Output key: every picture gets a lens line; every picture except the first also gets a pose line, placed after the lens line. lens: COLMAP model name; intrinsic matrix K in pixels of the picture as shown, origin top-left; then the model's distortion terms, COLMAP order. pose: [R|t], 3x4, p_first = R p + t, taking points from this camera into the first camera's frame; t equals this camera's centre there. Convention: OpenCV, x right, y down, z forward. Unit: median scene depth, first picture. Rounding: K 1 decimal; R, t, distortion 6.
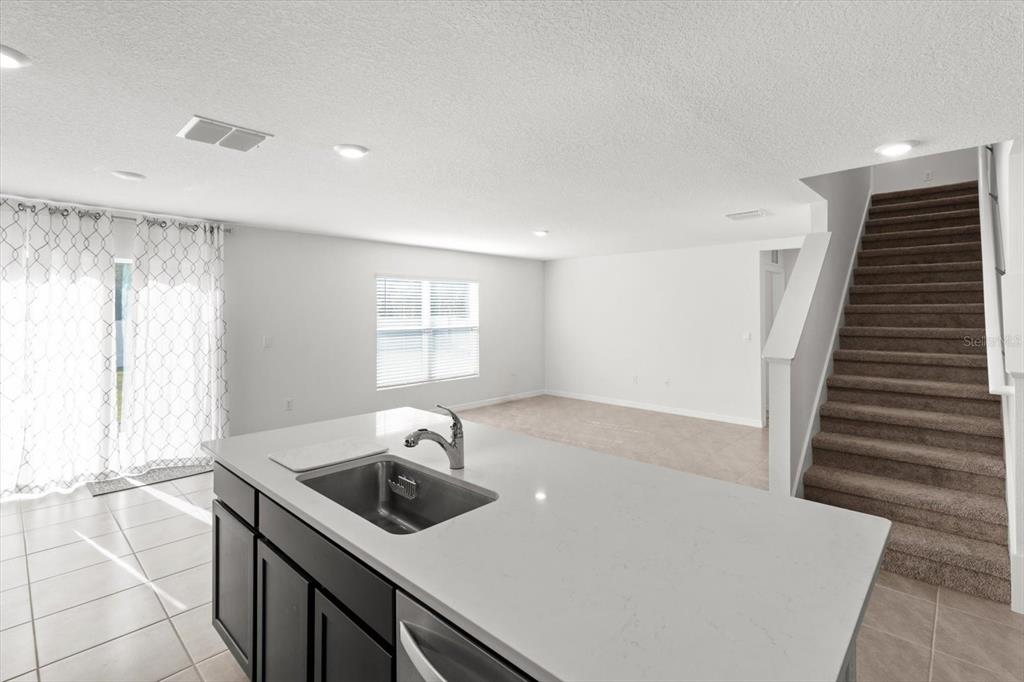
lens RADIAL K [[476.4, 0, 514.9], [0, 476.4, 321.7], [0, 0, 1]] dist [0.001988, 0.000358]
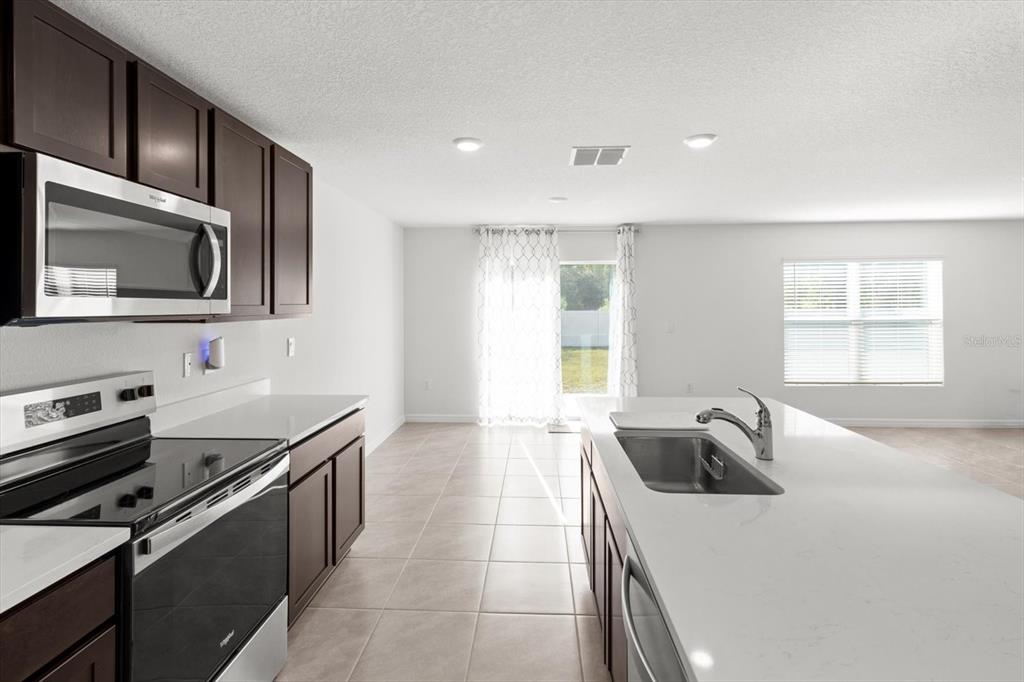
lens RADIAL K [[478.9, 0, 517.5], [0, 478.9, 308.6], [0, 0, 1]] dist [-0.000615, -0.000009]
pose [[0.653946, 0.003606, -0.756533, 0.125925], [-0.011770, 0.999916, -0.005408, 0.012060], [0.756450, 0.012441, 0.653934, 0.013593]]
